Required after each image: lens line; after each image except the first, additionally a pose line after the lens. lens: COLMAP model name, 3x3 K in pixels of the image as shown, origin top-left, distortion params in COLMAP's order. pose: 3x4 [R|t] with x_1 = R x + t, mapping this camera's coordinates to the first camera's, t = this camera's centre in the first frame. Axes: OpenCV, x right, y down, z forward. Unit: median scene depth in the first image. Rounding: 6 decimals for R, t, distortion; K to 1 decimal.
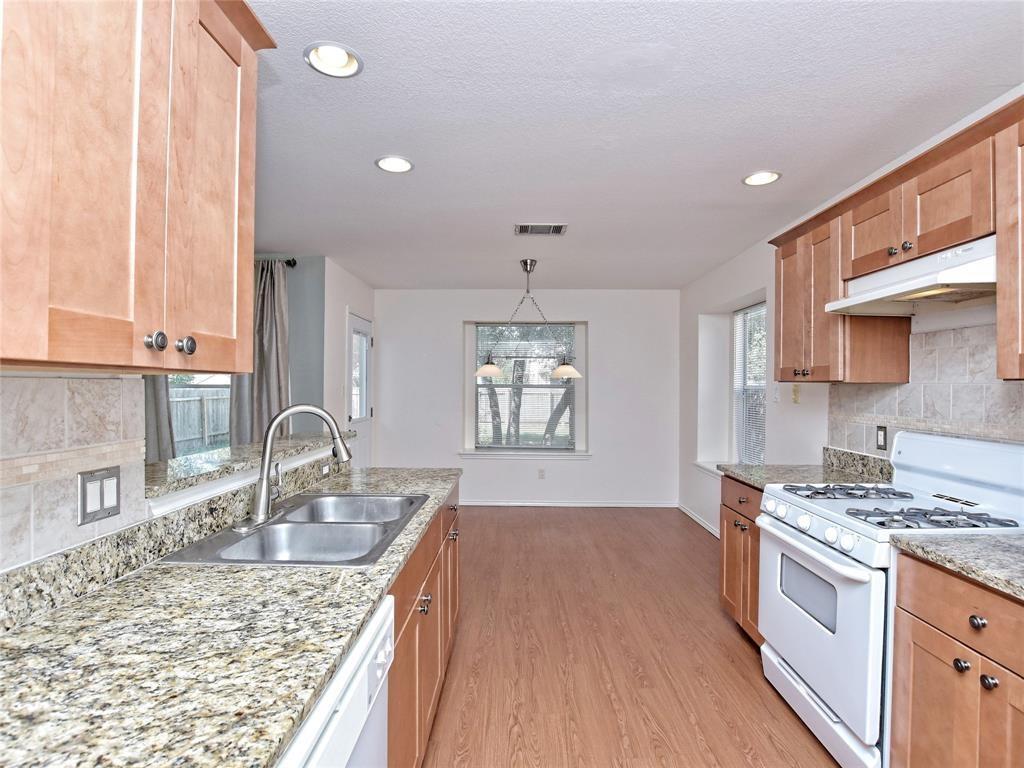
lens RADIAL K [[510.7, 0, 507.7], [0, 510.7, 384.5], [0, 0, 1]] dist [-0.031773, 0.002328]
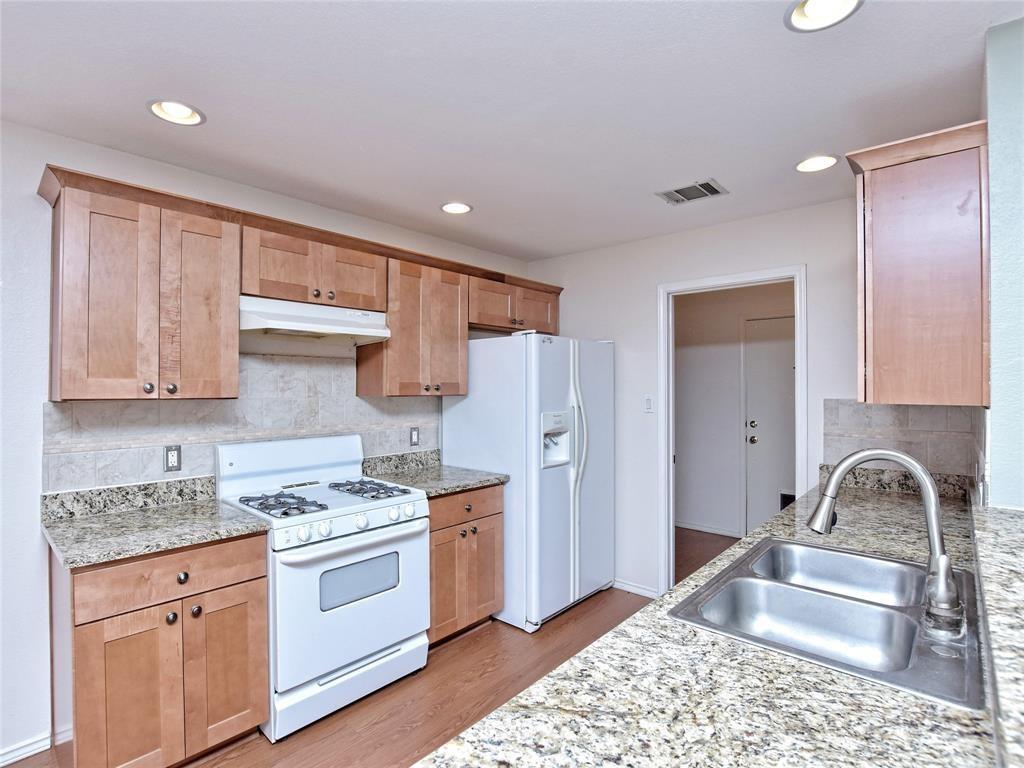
lens RADIAL K [[510.7, 0, 507.7], [0, 510.7, 384.5], [0, 0, 1]] dist [-0.031773, 0.002328]
pose [[-0.760438, -0.003017, 0.649404, -0.415004], [-0.005008, 0.999987, -0.001218, -0.040300], [-0.649391, -0.004179, -0.760443, 1.666805]]
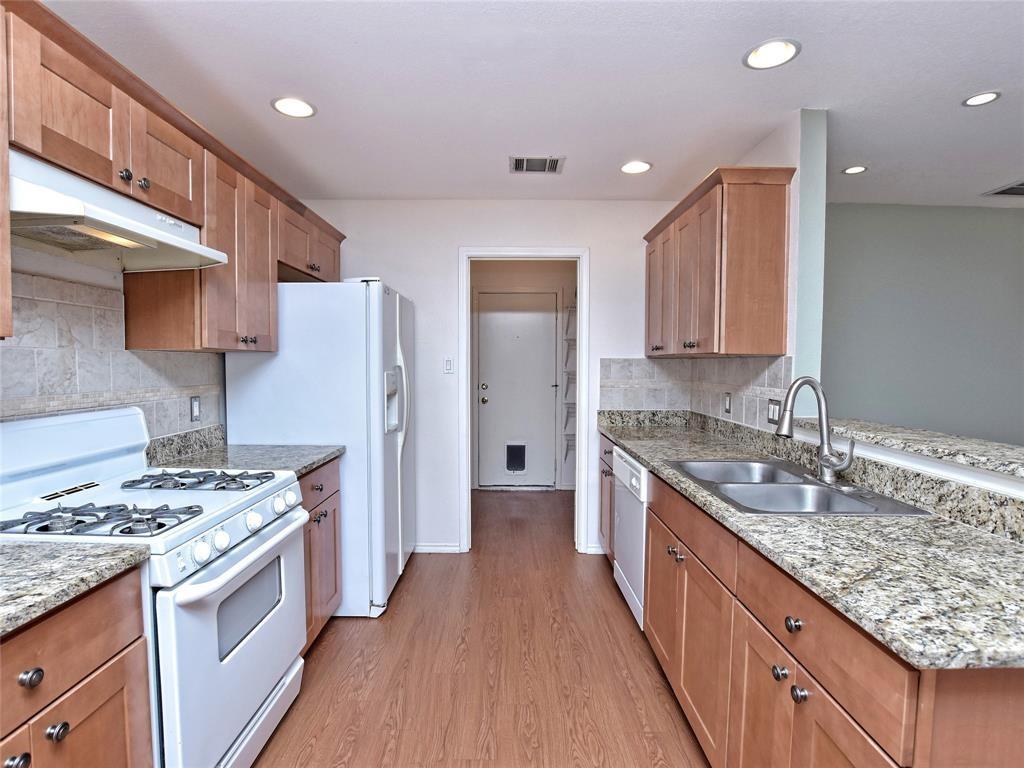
lens RADIAL K [[510.7, 0, 507.7], [0, 510.7, 384.5], [0, 0, 1]] dist [-0.031773, 0.002328]
pose [[-0.999731, -0.009083, -0.021345, 0.201414], [-0.009936, 0.999142, 0.040212, 0.017910], [0.020962, 0.040413, -0.998963, 1.807683]]
